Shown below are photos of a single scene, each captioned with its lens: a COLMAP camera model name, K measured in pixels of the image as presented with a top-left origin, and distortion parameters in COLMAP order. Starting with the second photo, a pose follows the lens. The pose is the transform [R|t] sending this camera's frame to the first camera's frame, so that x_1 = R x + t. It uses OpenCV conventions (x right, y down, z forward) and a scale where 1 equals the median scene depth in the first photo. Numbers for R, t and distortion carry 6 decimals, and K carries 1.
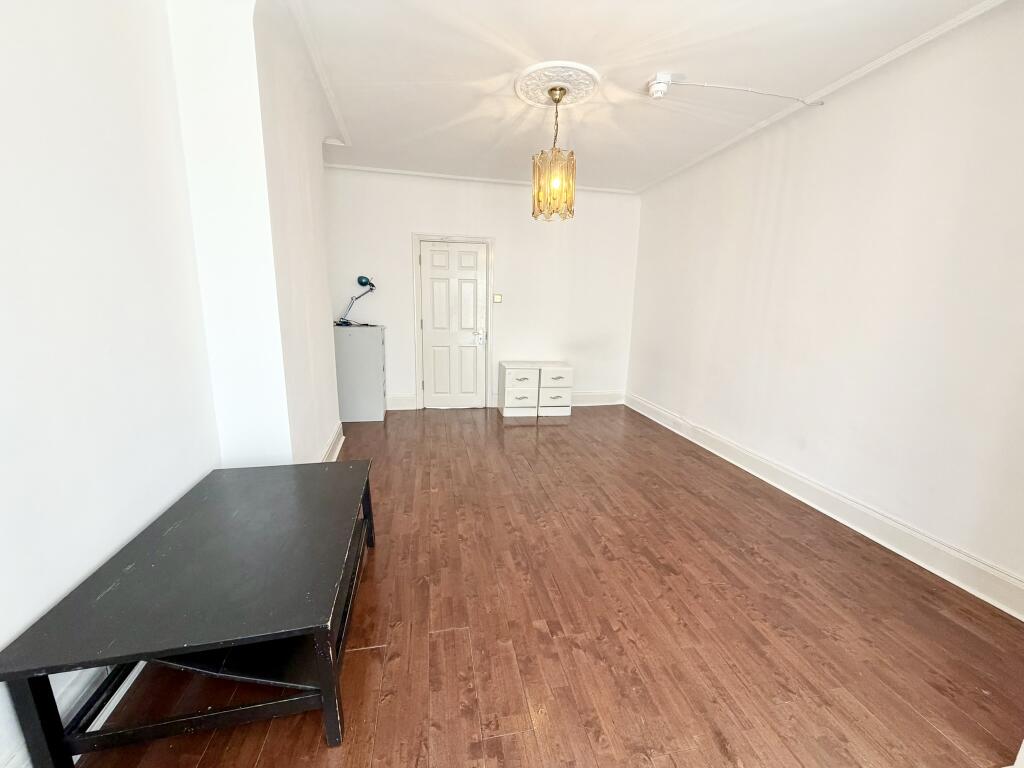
lens RADIAL K [[409.8, 0, 512.0], [0, 409.8, 384.0], [0, 0, 1]] dist [0.000291, -0.000129]
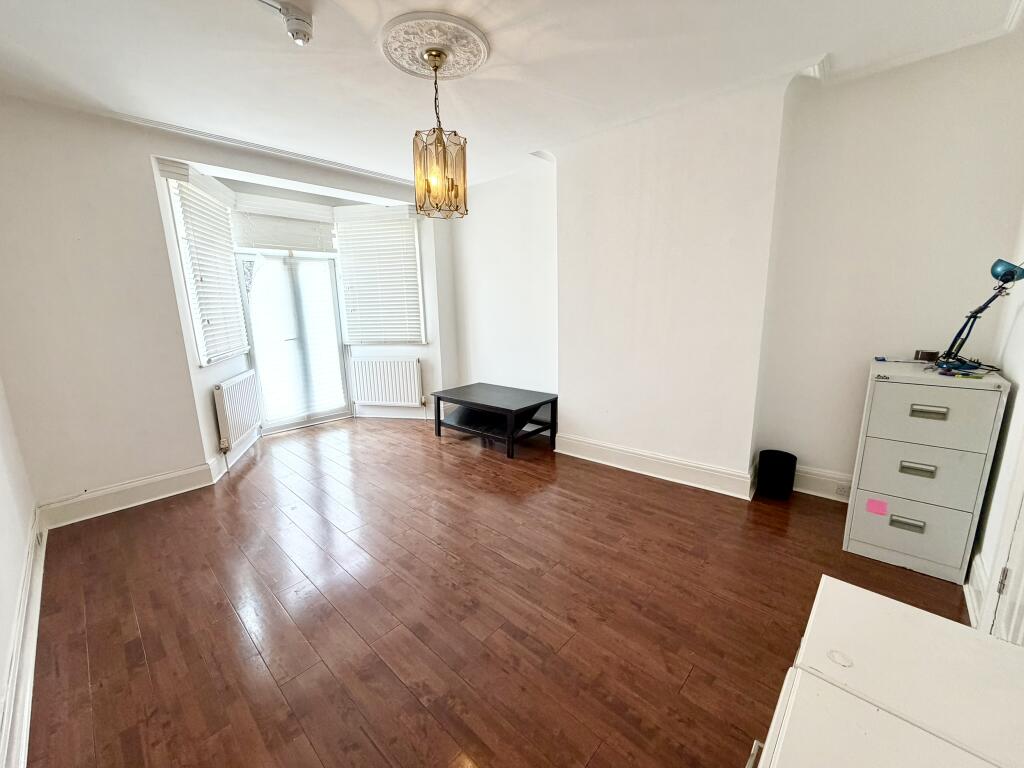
lens RADIAL K [[409.8, 0, 512.0], [0, 409.8, 384.0], [0, 0, 1]] dist [0.000291, -0.000129]
pose [[-0.809455, 0.109161, -0.576946, 0.416042], [-0.114876, 0.934139, 0.337915, -0.324592], [0.575835, 0.339805, -0.743604, 1.522481]]
